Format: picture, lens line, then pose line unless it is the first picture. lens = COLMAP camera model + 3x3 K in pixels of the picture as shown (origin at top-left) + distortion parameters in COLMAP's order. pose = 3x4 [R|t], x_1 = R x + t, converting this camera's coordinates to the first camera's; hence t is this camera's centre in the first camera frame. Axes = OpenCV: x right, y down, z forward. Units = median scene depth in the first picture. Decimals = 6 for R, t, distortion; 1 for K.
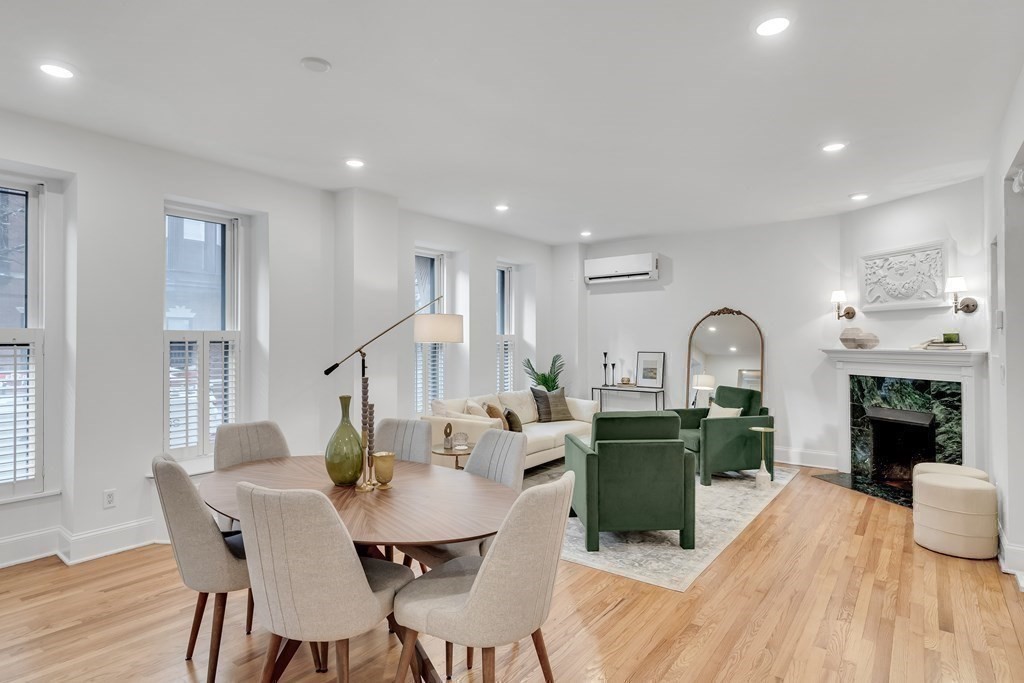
lens RADIAL K [[546.2, 0, 499.2], [0, 546.2, 340.1], [0, 0, 1]] dist [0.001818, 0.001498]
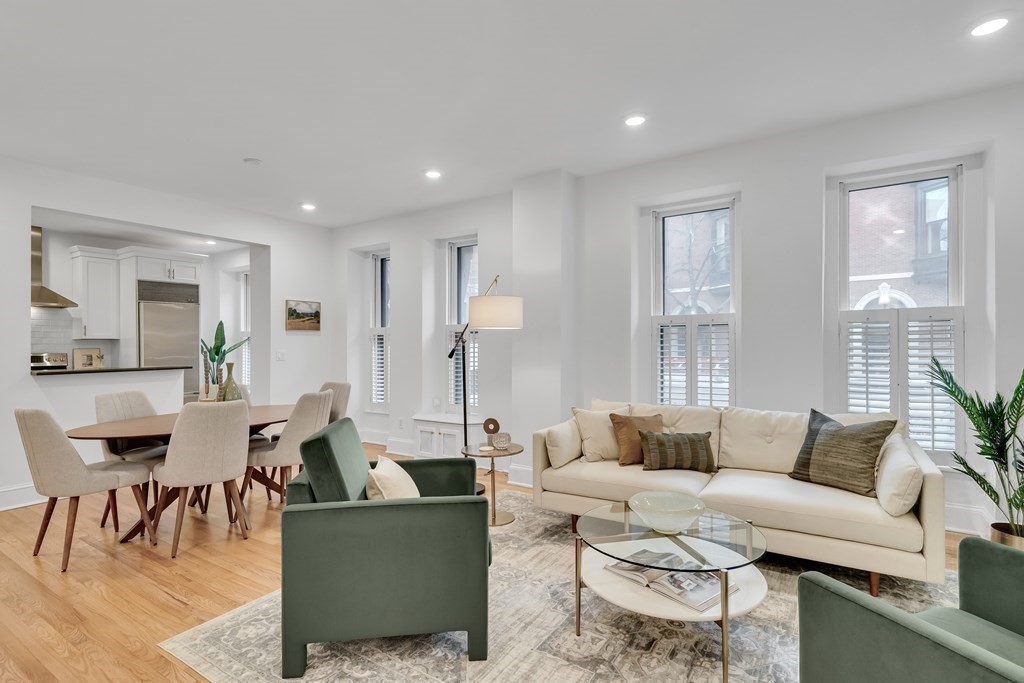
lens RADIAL K [[503.8, 0, 507.8], [0, 503.8, 341.1], [0, 0, 1]] dist [0.001339, 0.000439]
pose [[0.077311, -0.001731, -0.997006, 0.585640], [0.011808, 0.999930, -0.000821, 0.022330], [0.996937, -0.011709, 0.077326, 0.779458]]
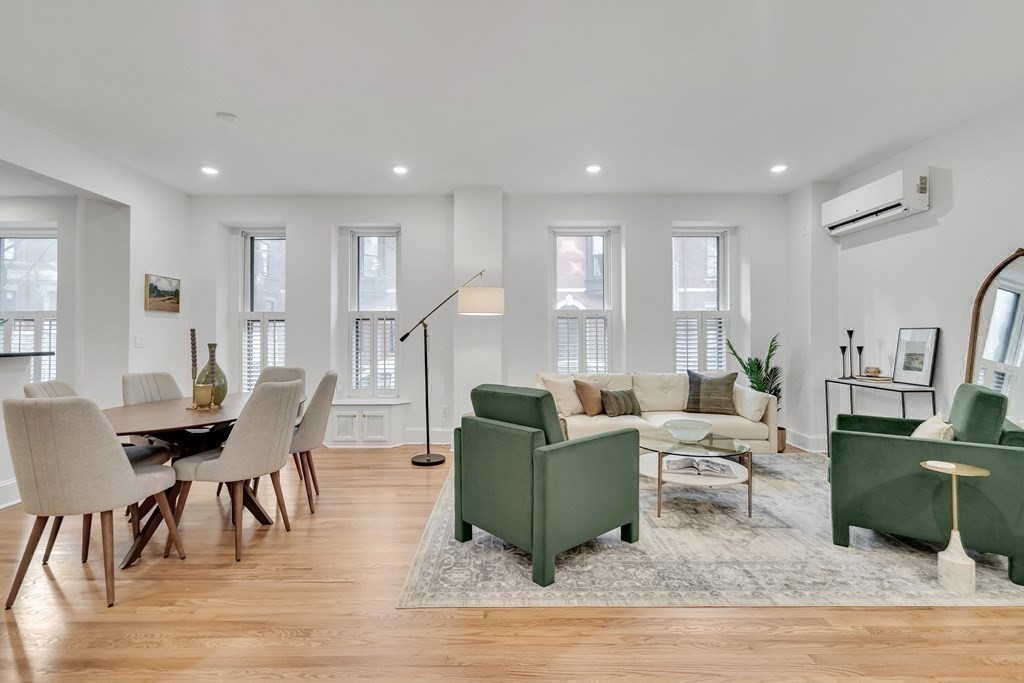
lens RADIAL K [[475.8, 0, 506.6], [0, 475.8, 329.3], [0, 0, 1]] dist [-0.003236, 0.001943]
pose [[0.620380, -0.011354, -0.784219, 0.528241], [0.001969, 0.999915, -0.012919, 0.037772], [0.784299, 0.006471, 0.620349, 0.377720]]
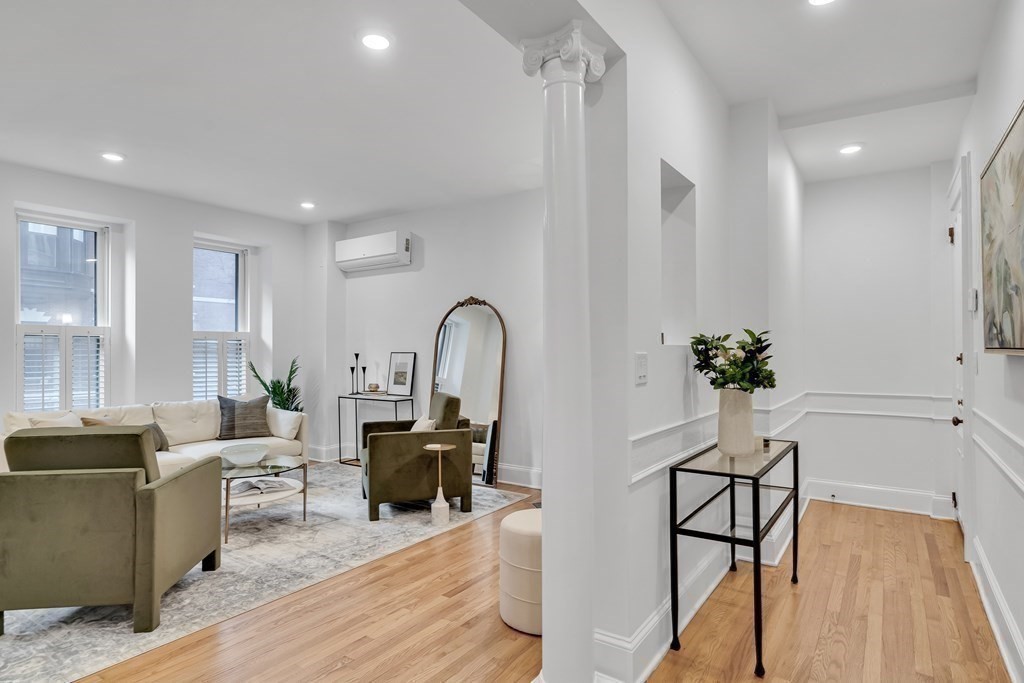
lens RADIAL K [[563.3, 0, 506.1], [0, 563.3, 346.7], [0, 0, 1]] dist [0.005739, -0.000883]
pose [[0.997988, -0.000858, 0.063400, 0.486251], [0.001315, 0.999973, -0.007163, 0.025053], [-0.063392, 0.007232, 0.997962, 0.181706]]
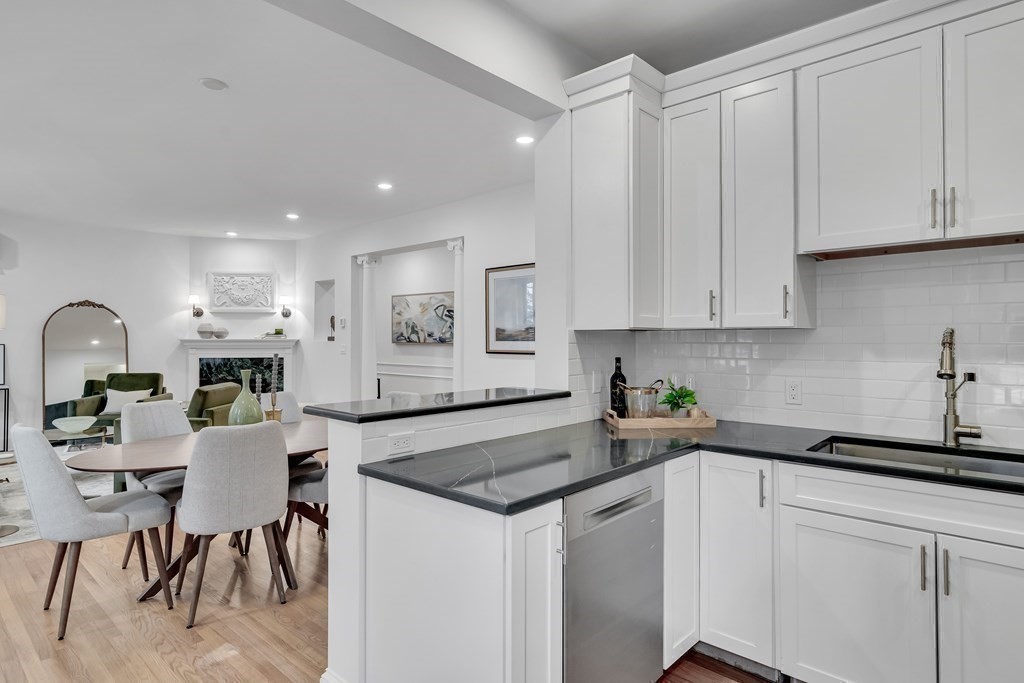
lens RADIAL K [[563.3, 0, 515.5], [0, 563.3, 334.1], [0, 0, 1]] dist [0.005739, -0.000883]
pose [[0.070521, 0.008265, 0.997476, -0.708639], [-0.002344, 0.999964, -0.008120, 0.013782], [-0.997508, -0.001765, 0.070538, 0.129155]]
